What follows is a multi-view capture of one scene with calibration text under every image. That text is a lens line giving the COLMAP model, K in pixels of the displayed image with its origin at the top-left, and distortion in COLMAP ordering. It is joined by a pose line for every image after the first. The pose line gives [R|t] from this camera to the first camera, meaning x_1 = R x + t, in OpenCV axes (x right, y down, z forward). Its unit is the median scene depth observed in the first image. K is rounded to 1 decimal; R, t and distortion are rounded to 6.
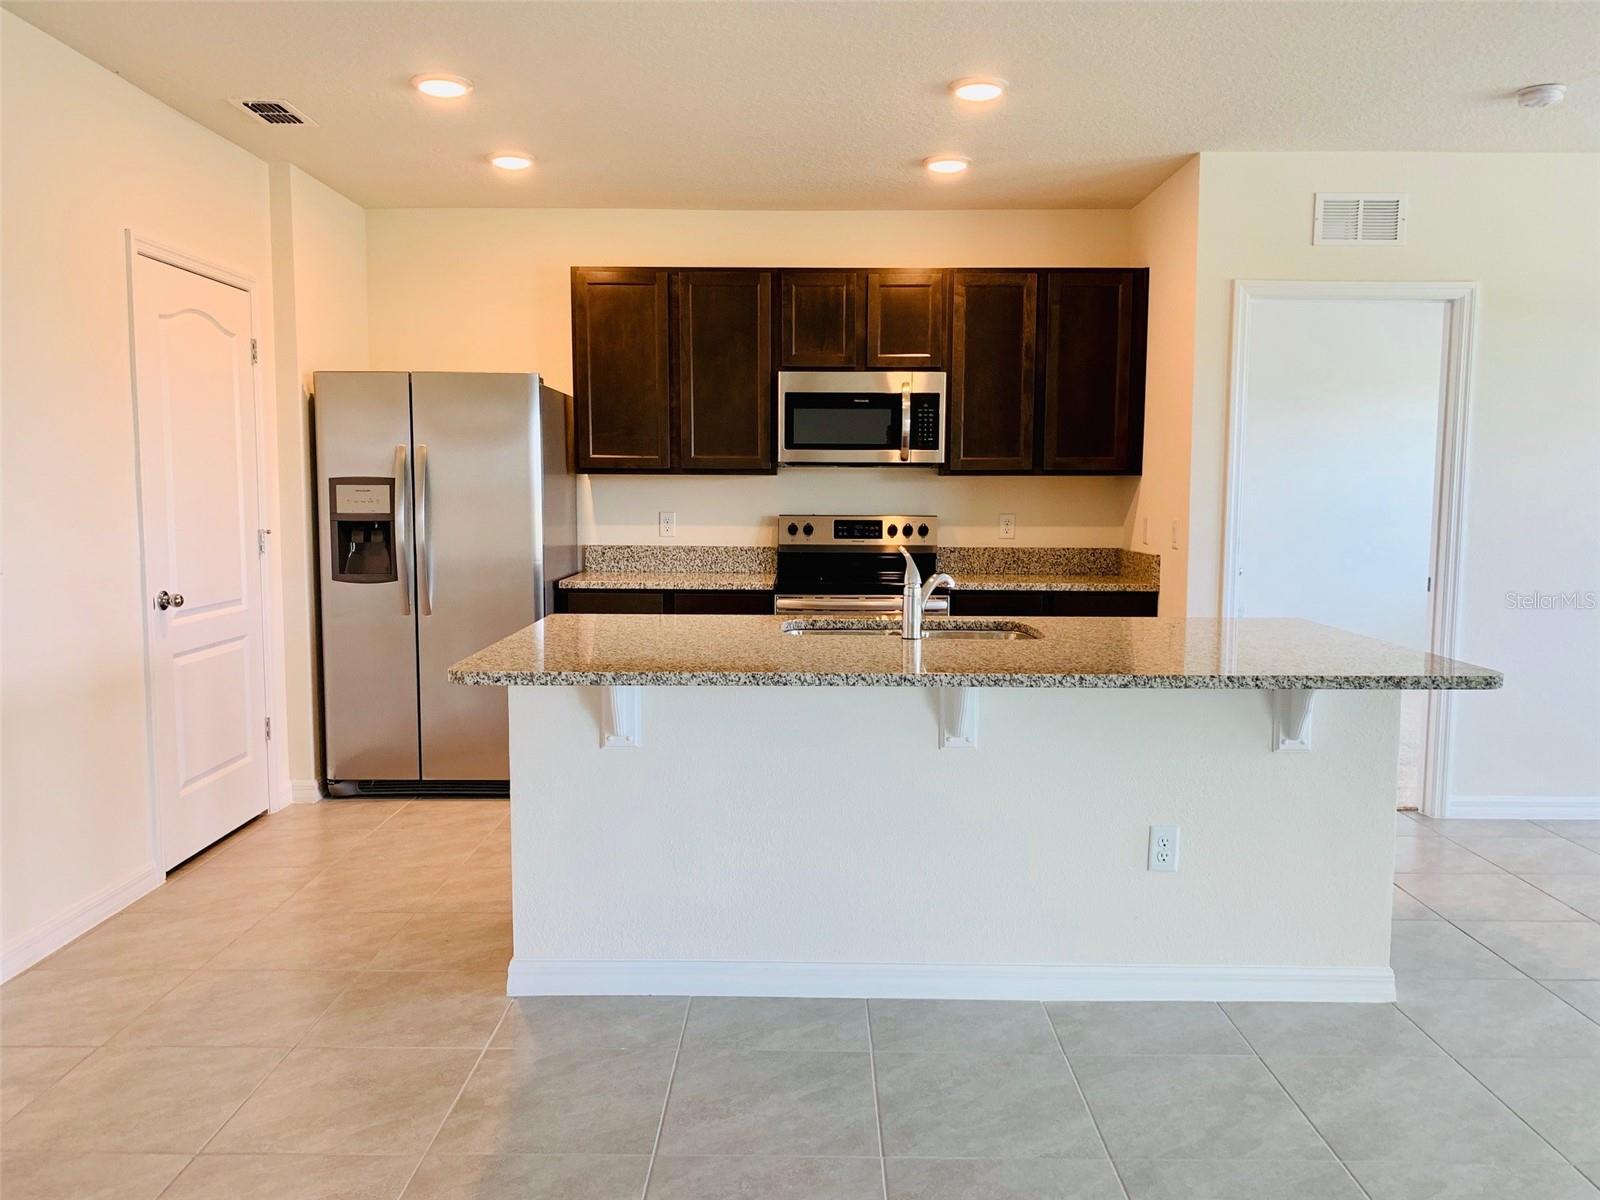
lens RADIAL K [[1227.4, 0, 804.3], [0, 1227.4, 606.4], [0, 0, 1]] dist [0.109789, -0.214234]
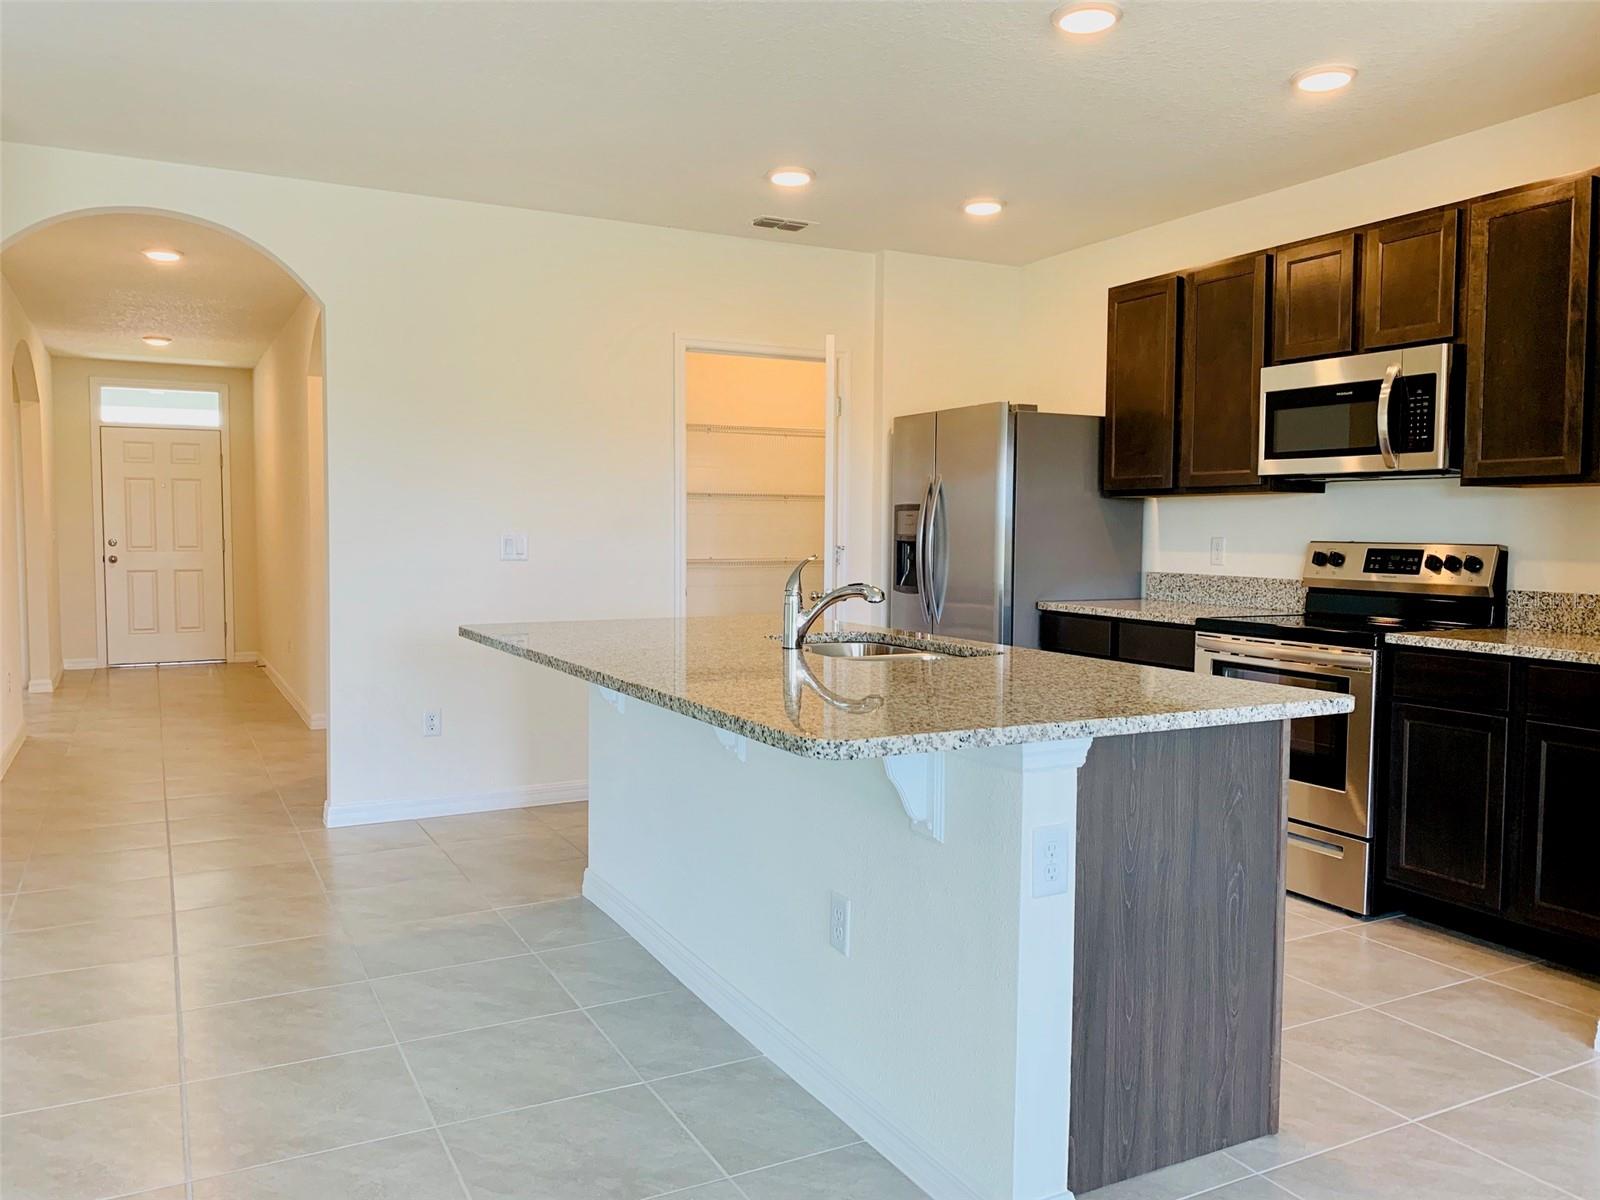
lens RADIAL K [[1243.2, 0, 800.0], [0, 1243.2, 600.0], [0, 0, 1]] dist [0.012671, 0.001274]
pose [[0.468662, 0.051045, -0.881901, 0.584579], [-0.091370, 0.995776, 0.009080, -0.013139], [0.878639, 0.076324, 0.471347, 0.337345]]
